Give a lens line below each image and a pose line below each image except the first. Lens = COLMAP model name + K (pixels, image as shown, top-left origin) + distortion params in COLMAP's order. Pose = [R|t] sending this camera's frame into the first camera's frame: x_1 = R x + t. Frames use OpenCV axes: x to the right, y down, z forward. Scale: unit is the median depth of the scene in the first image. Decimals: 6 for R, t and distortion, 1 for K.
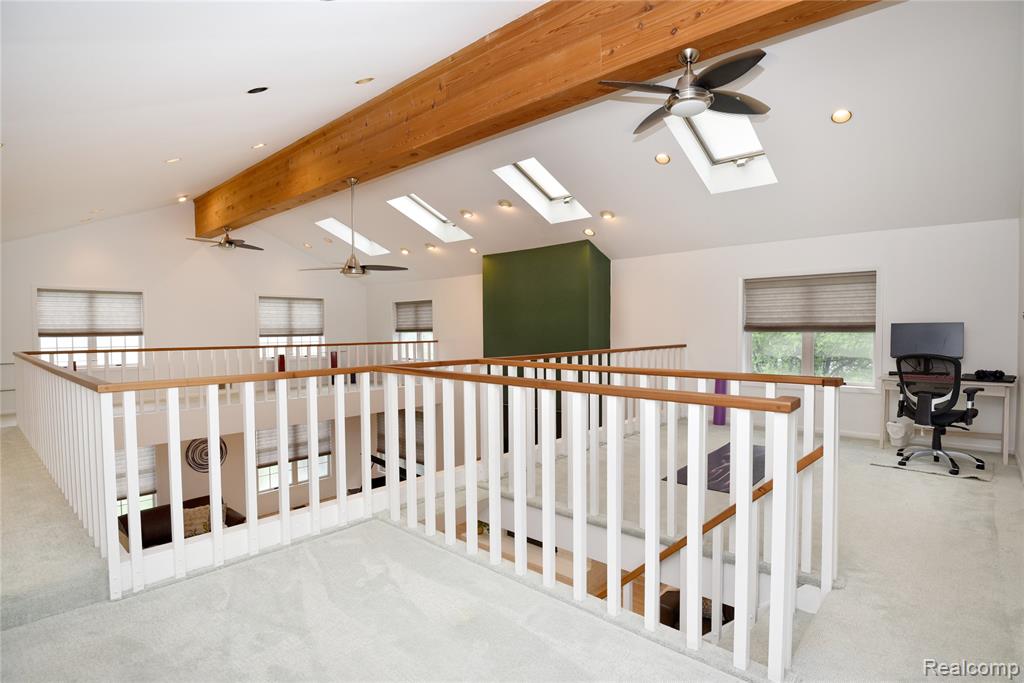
lens RADIAL K [[497.2, 0, 512.0], [0, 497.2, 341.5], [0, 0, 1]] dist [0.000521, -0.000672]
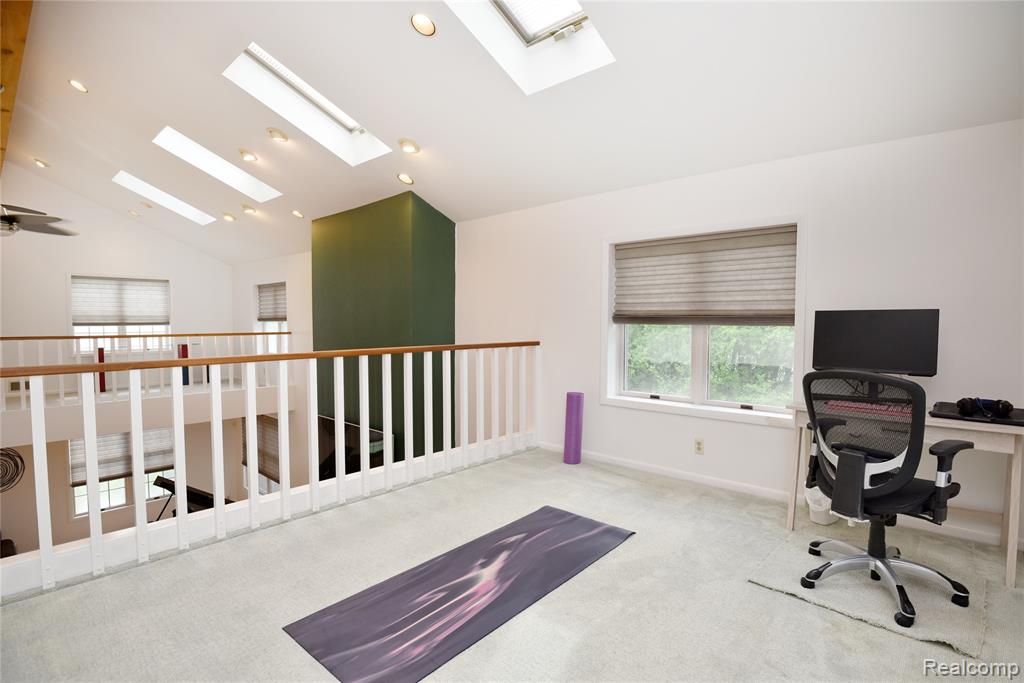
lens RADIAL K [[479.1, 0, 512.0], [0, 479.1, 341.5], [0, 0, 1]] dist [0.000005, -0.000494]
pose [[0.999935, 0.006044, -0.009632, 0.343272], [-0.005809, 0.999691, 0.024186, -0.010570], [0.009775, -0.024128, 0.999661, 0.361698]]
